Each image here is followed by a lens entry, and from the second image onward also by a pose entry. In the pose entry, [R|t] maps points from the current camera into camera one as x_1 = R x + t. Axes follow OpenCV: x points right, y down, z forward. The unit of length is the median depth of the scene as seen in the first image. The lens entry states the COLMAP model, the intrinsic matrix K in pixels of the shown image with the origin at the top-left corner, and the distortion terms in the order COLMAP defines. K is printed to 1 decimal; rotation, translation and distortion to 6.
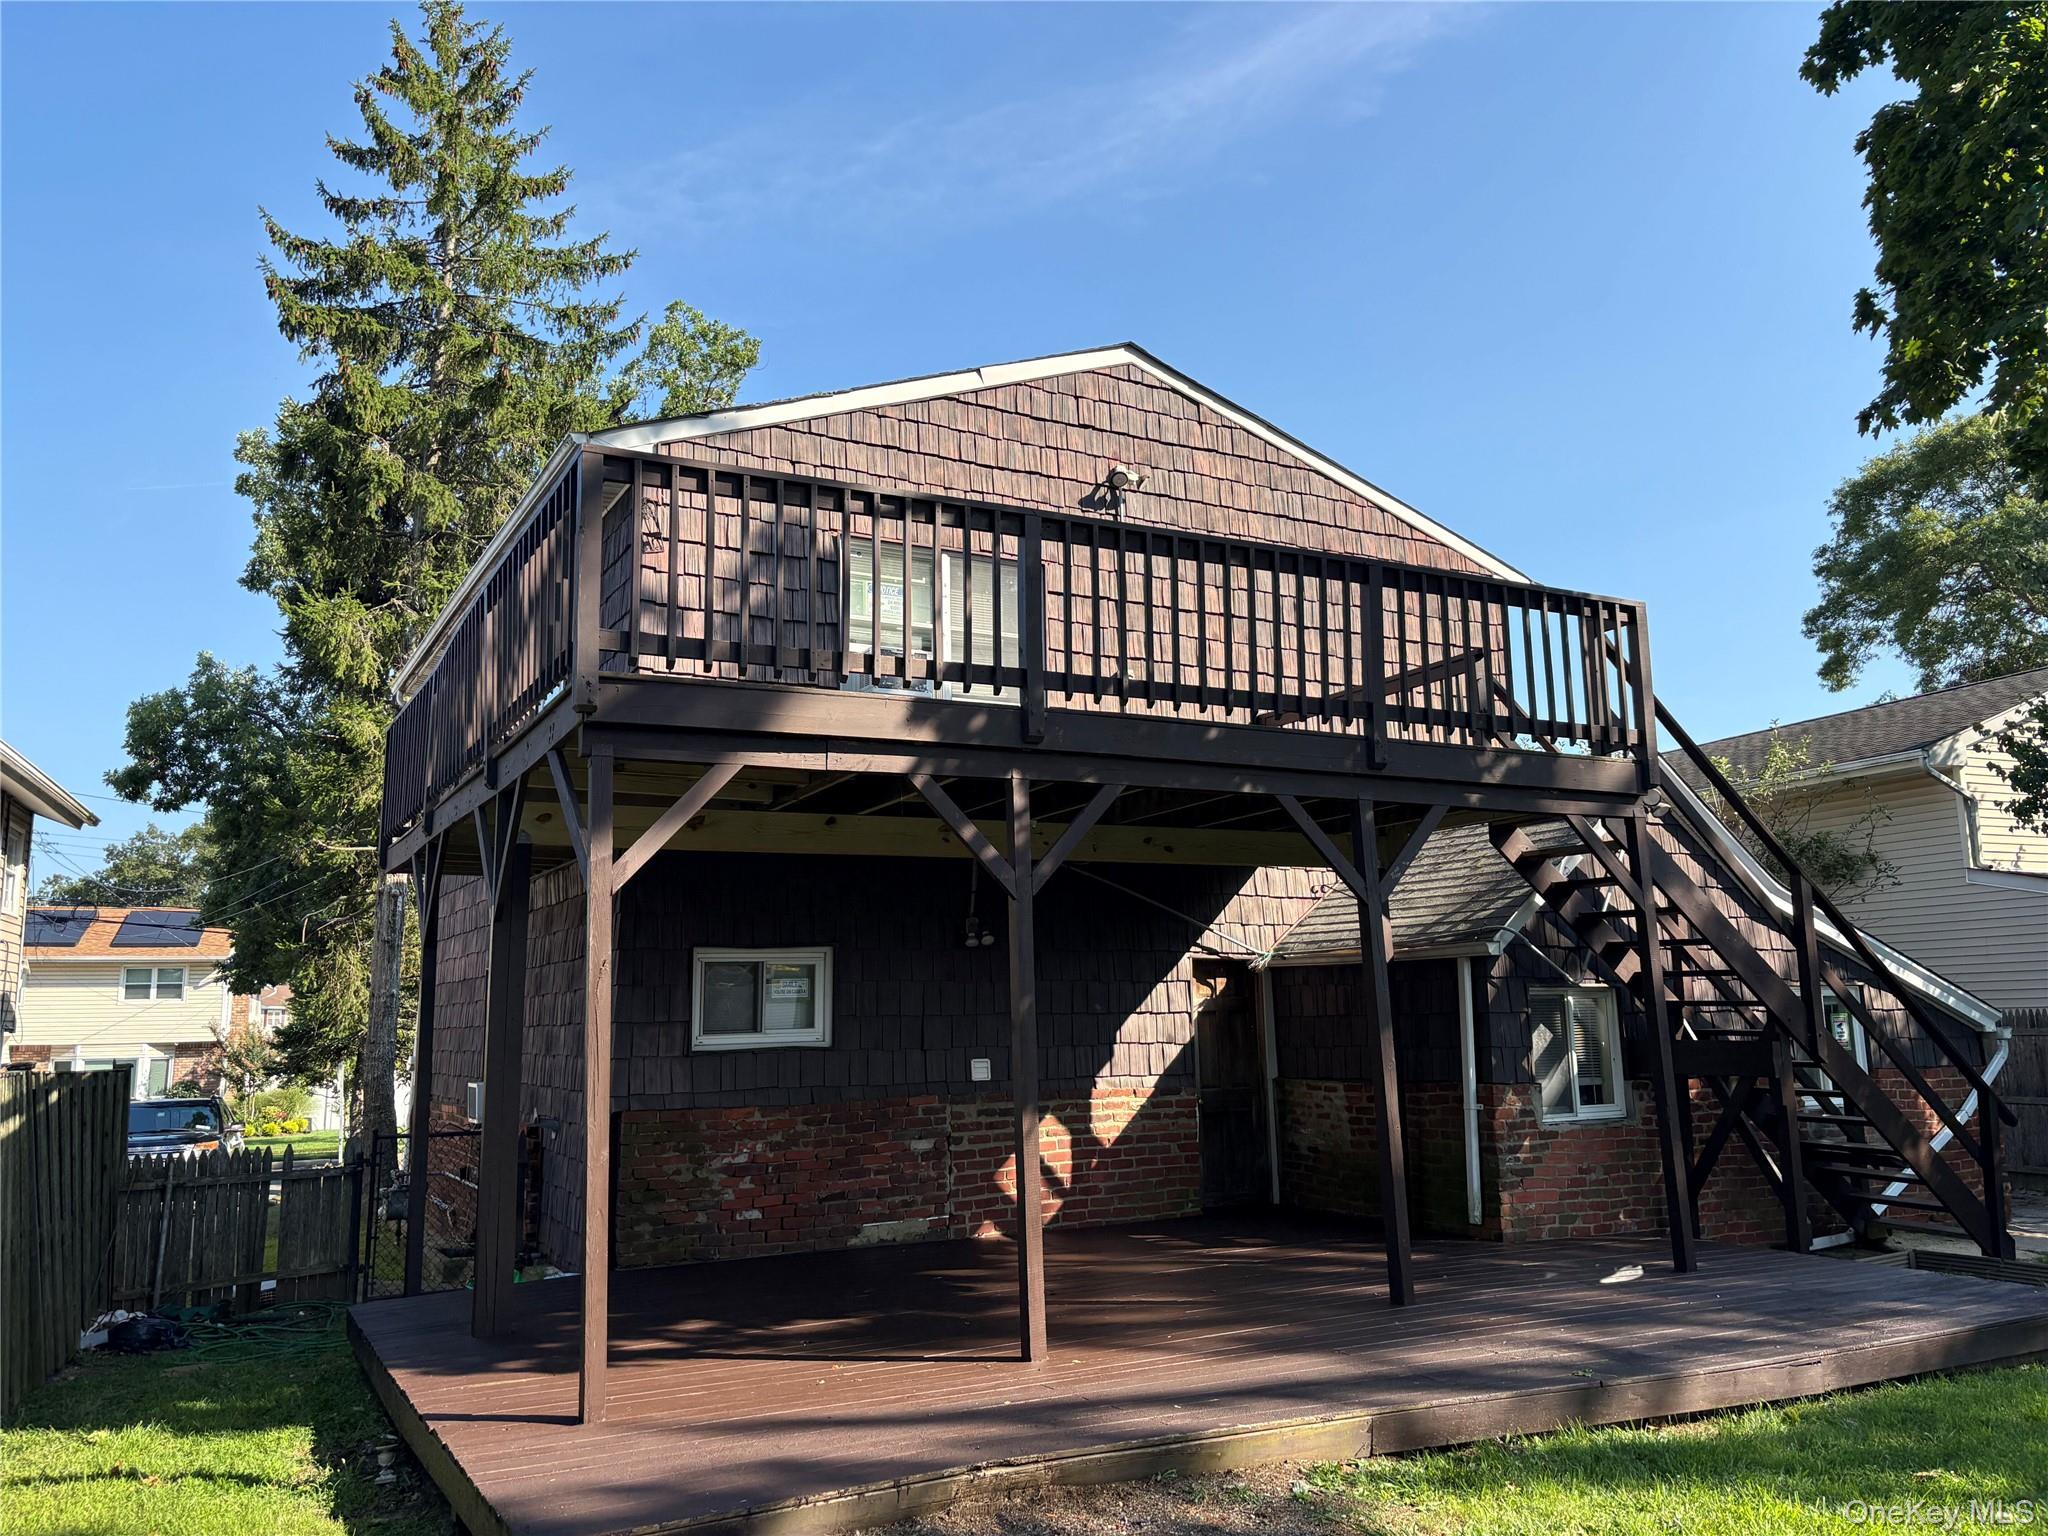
lens RADIAL K [[1564.7, 0, 1074.3], [0, 1564.7, 706.9], [0, 0, 1]] dist [0.046158, -0.043492]
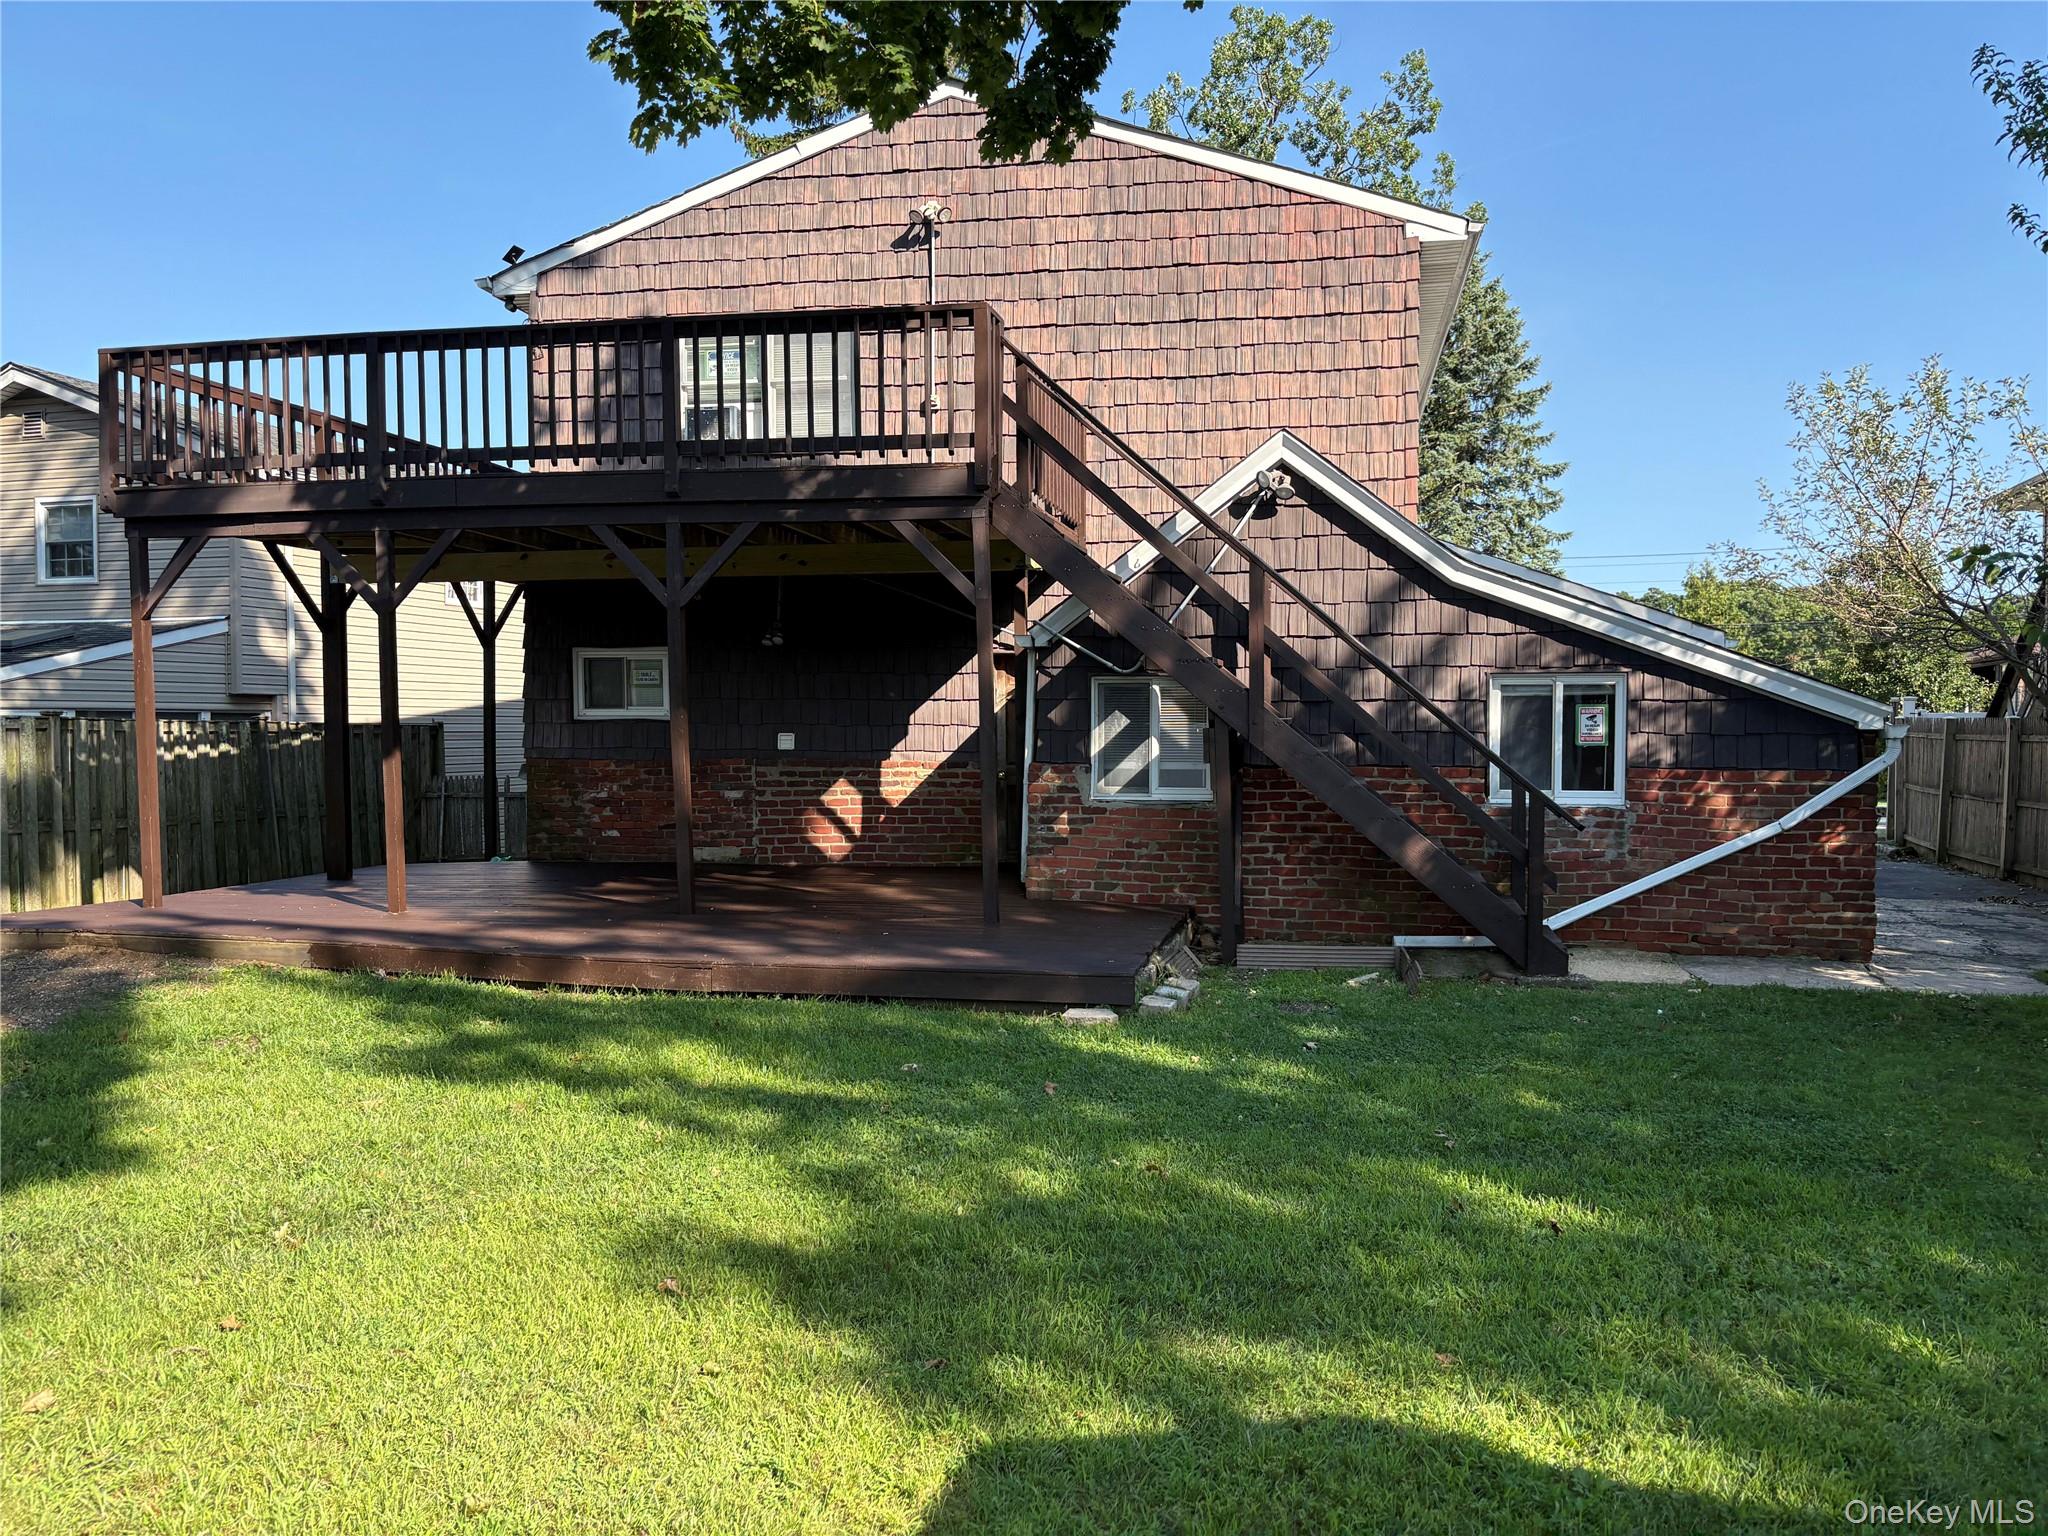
lens RADIAL K [[1564.7, 0, 1030.8], [0, 1564.7, 764.2], [0, 0, 1]] dist [0.046158, -0.043492]
pose [[0.771113, 0.034724, -0.635751, 0.920090], [0.109909, 0.976263, 0.186632, 0.034641], [0.627140, -0.213789, 0.748992, 0.170771]]
